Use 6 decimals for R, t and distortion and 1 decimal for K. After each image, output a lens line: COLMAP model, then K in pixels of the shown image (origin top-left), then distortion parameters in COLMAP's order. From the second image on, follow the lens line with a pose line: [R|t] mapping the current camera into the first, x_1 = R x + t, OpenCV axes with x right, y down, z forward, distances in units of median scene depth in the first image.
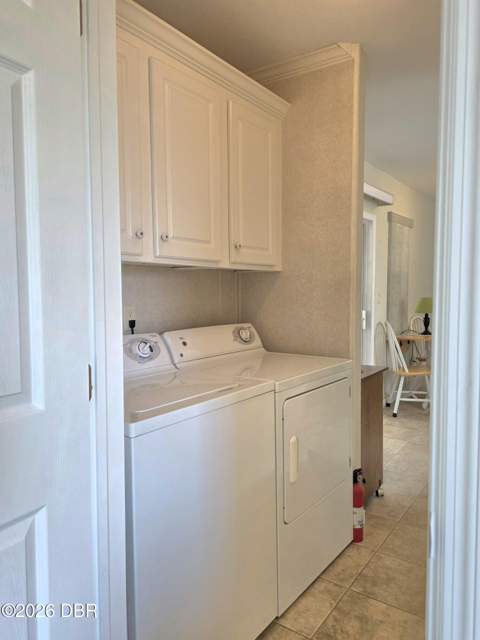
lens RADIAL K [[435.1, 0, 240.0], [0, 435.1, 320.0], [0, 0, 1]] dist [0.047514, -0.052275]
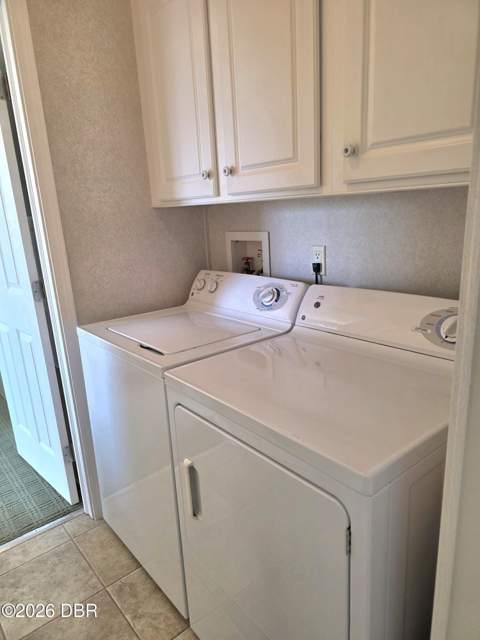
lens RADIAL K [[435.1, 0, 240.0], [0, 435.1, 320.0], [0, 0, 1]] dist [0.047514, -0.052275]
pose [[-0.214249, 0.239786, -0.946890, 0.613381], [-0.036135, 0.966791, 0.253002, -0.104040], [0.976110, 0.088422, -0.198469, 1.036042]]
